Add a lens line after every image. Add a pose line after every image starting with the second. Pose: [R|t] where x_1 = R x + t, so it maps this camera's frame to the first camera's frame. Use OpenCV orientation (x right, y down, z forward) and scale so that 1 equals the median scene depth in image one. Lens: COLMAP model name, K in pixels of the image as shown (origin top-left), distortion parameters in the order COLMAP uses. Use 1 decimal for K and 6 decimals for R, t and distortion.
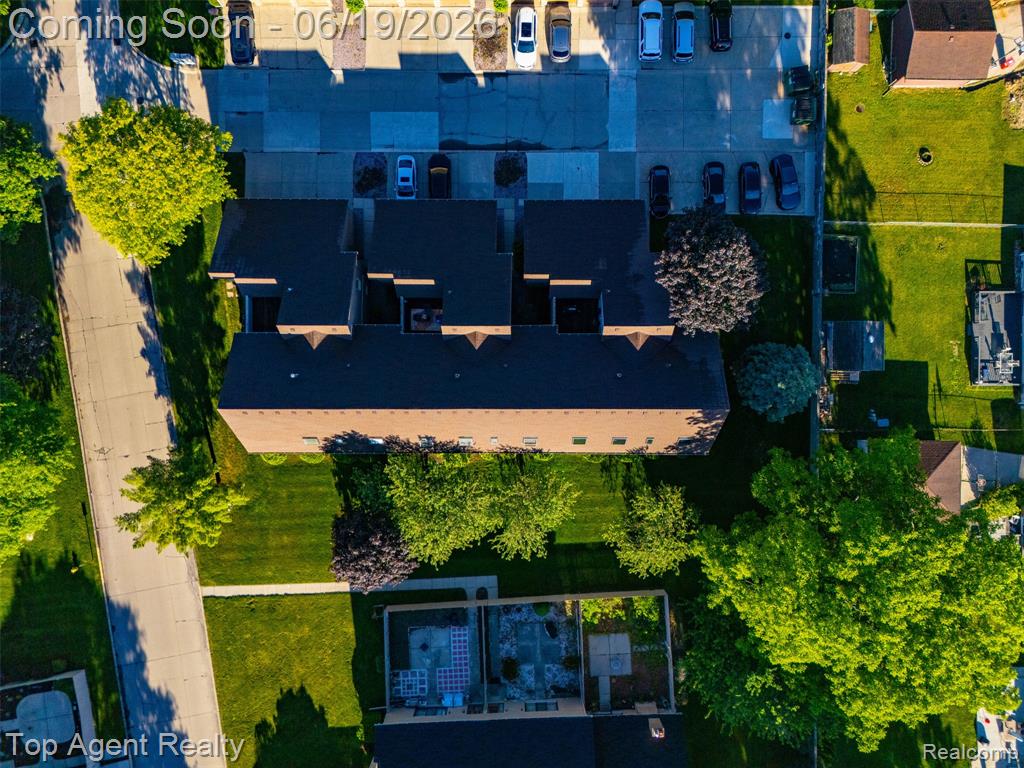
lens RADIAL K [[750.0, 0, 510.7], [0, 750.0, 391.5], [0, 0, 1]] dist [0.074685, -0.068973]
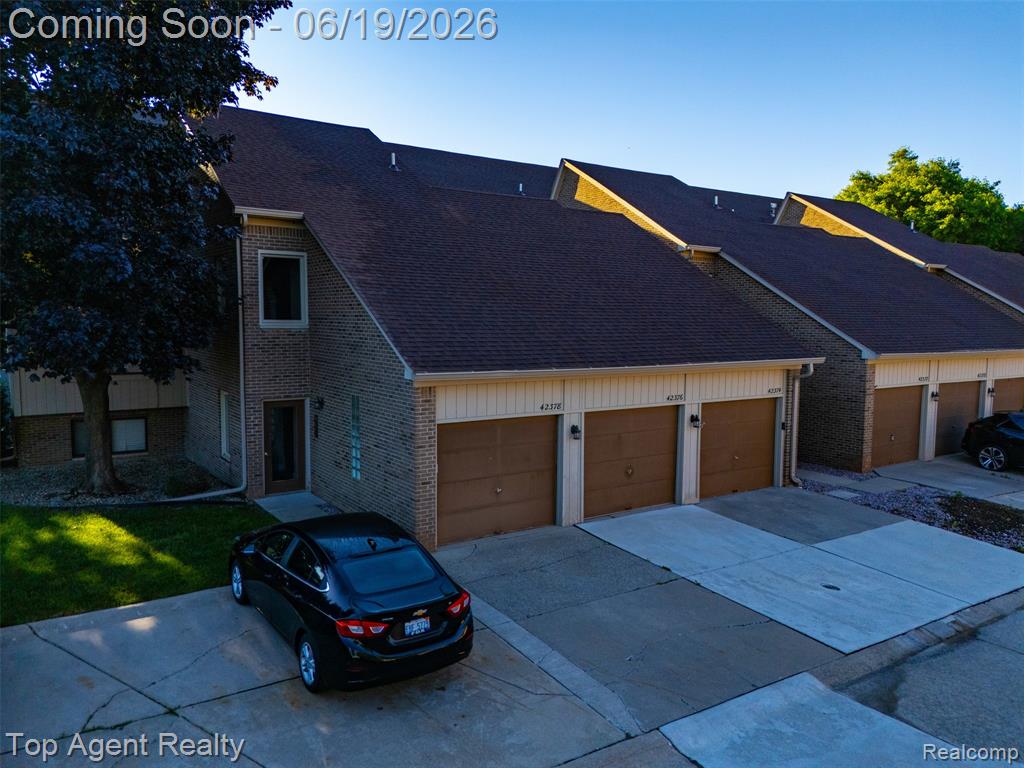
lens RADIAL K [[750.0, 0, 513.0], [0, 750.0, 383.3], [0, 0, 1]] dist [0.074685, -0.068973]
pose [[-0.827790, 0.052067, -0.558617, 0.245449], [-0.561031, -0.072030, 0.824655, -0.395017], [0.002700, 0.996042, 0.088838, 0.938392]]
